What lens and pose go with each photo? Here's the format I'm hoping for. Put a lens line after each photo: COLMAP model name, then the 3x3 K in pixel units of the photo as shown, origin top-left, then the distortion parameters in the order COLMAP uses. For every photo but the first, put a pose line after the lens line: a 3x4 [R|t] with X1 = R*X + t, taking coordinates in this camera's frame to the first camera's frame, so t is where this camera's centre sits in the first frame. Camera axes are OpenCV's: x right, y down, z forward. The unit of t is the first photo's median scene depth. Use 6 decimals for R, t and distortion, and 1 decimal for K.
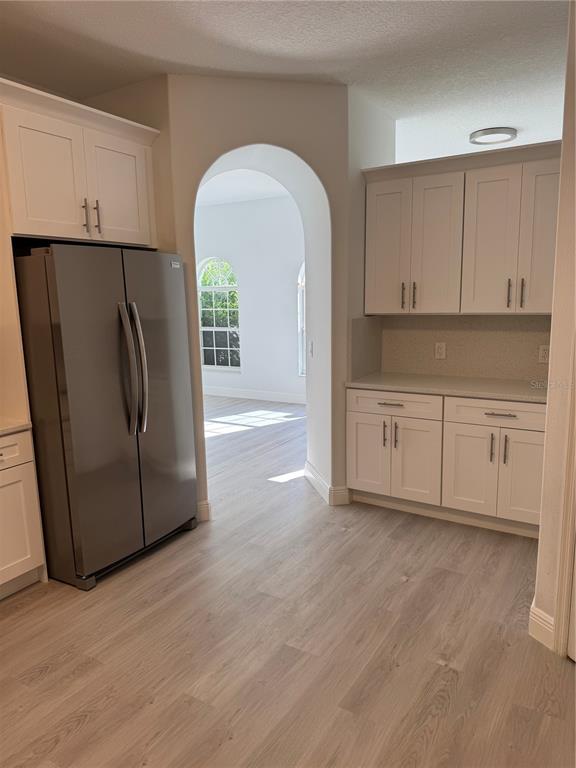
lens RADIAL K [[532.0, 0, 282.4], [0, 532.0, 386.1], [0, 0, 1]] dist [0.037954, -0.058387]
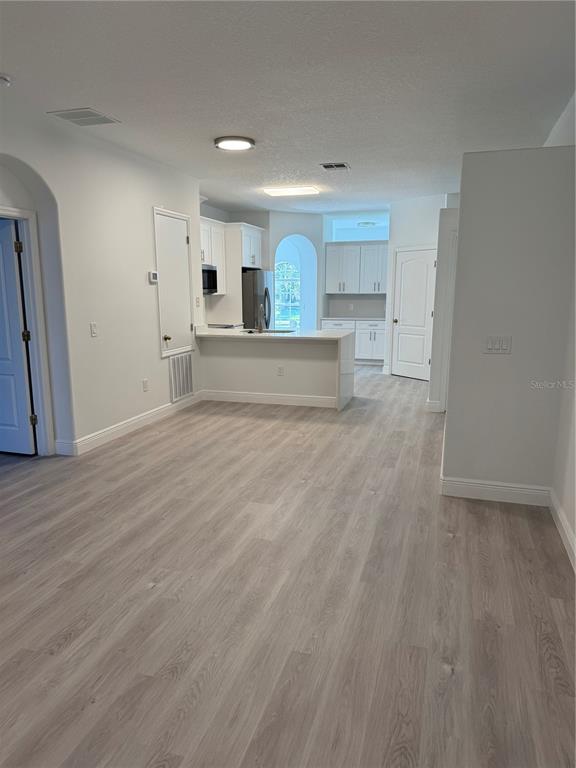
lens RADIAL K [[532.0, 0, 289.0], [0, 532.0, 390.8], [0, 0, 1]] dist [0.037954, -0.058387]
pose [[0.964740, -0.028391, 0.261671, -0.822652], [0.022033, 0.999387, 0.027200, 0.310372], [-0.262283, -0.020475, 0.964774, -1.738701]]
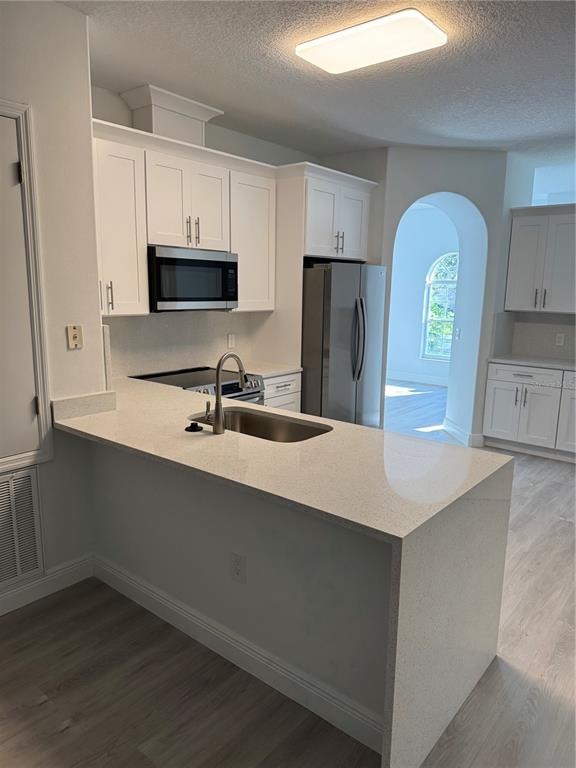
lens RADIAL K [[532.0, 0, 290.7], [0, 532.0, 383.3], [0, 0, 1]] dist [0.037954, -0.058387]
pose [[0.989977, 0.061227, -0.127268, -0.224219], [-0.059208, 0.998053, 0.019588, 0.064073], [0.128220, -0.011856, 0.991675, -0.486584]]
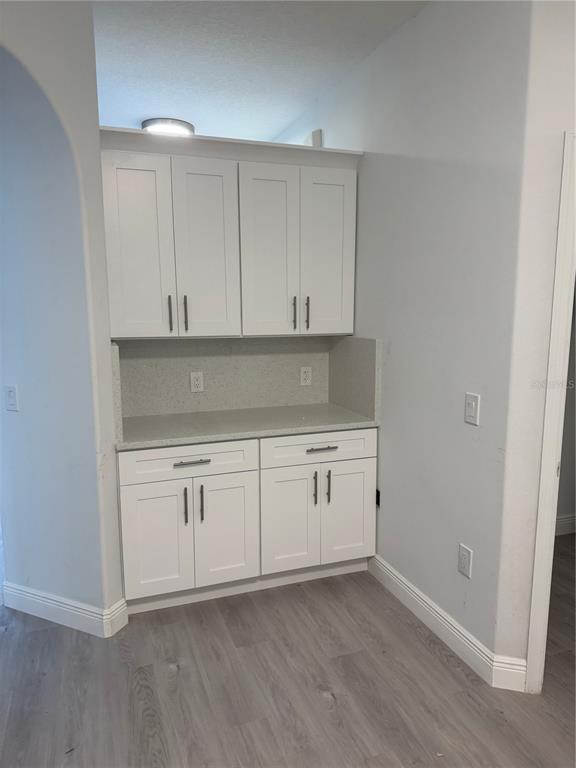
lens RADIAL K [[532.0, 0, 290.4], [0, 532.0, 385.2], [0, 0, 1]] dist [0.037954, -0.058387]
pose [[0.610831, -0.097175, 0.785775, -0.272168], [0.124147, 0.991919, 0.026162, -0.072230], [-0.781967, 0.081571, 0.617959, 0.437932]]
